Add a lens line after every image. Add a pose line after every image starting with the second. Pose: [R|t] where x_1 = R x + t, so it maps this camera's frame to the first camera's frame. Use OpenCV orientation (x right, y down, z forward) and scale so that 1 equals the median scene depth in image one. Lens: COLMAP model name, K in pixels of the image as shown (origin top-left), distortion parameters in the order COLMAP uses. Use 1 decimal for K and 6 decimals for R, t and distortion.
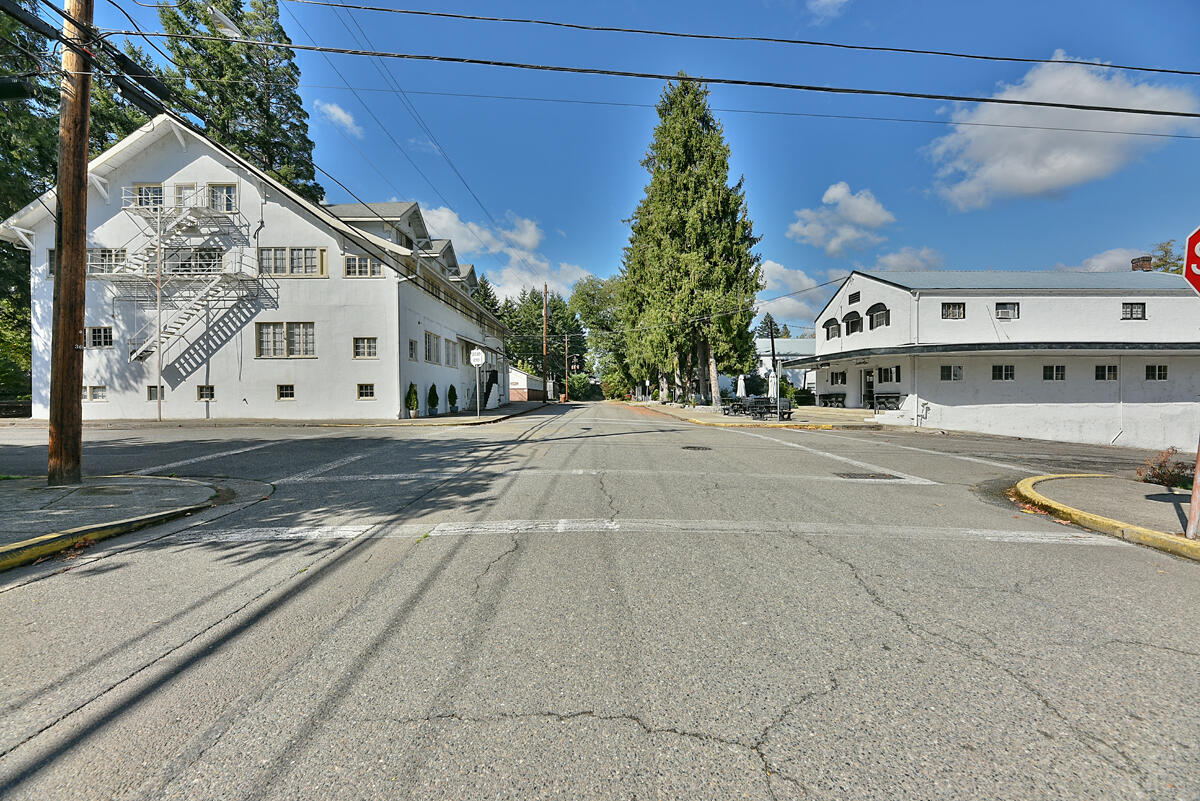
lens RADIAL K [[485.0, 0, 599.7], [0, 485.0, 402.5], [0, 0, 1]] dist [-0.002617, -0.001881]
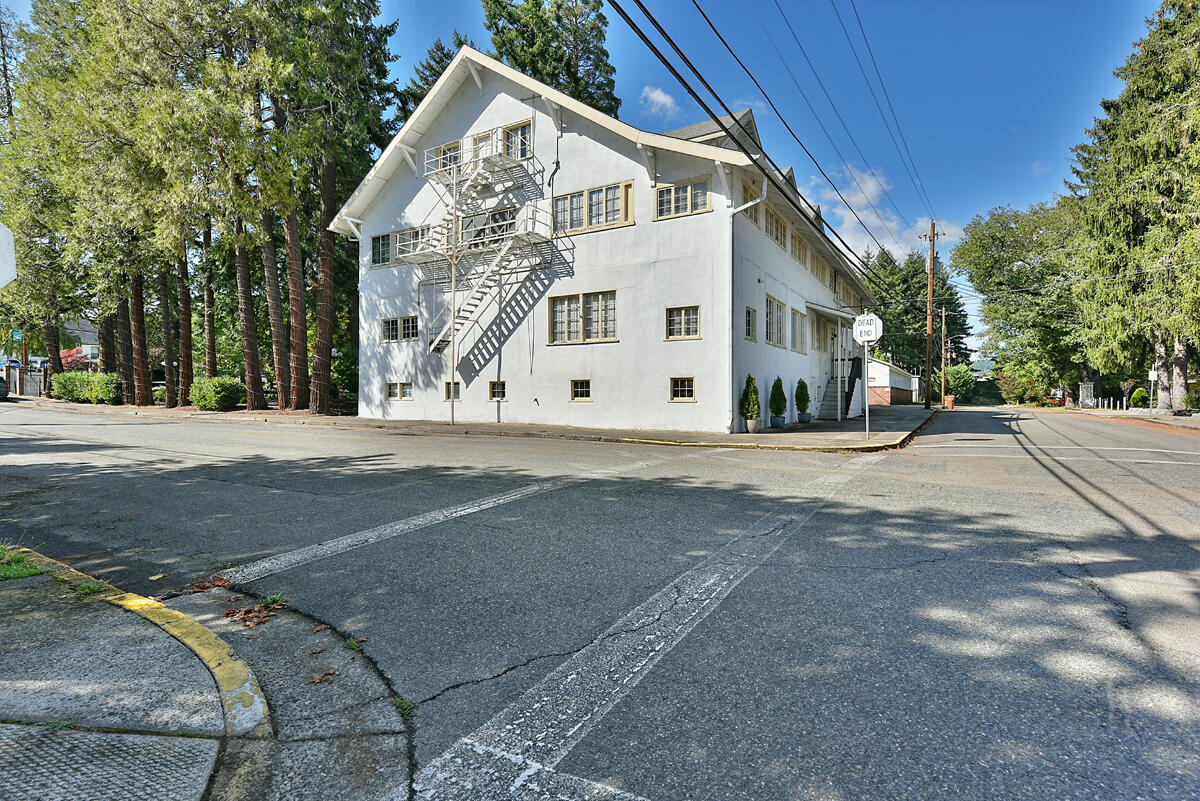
lens RADIAL K [[617.1, 0, 599.3], [0, 617.1, 401.5], [0, 0, 1]] dist [-0.000462, 0.000068]
pose [[0.846542, 0.011741, -0.532193, -0.129506], [-0.014955, 0.999887, -0.001730, -0.003061], [0.532112, 0.009423, 0.846622, 0.227726]]
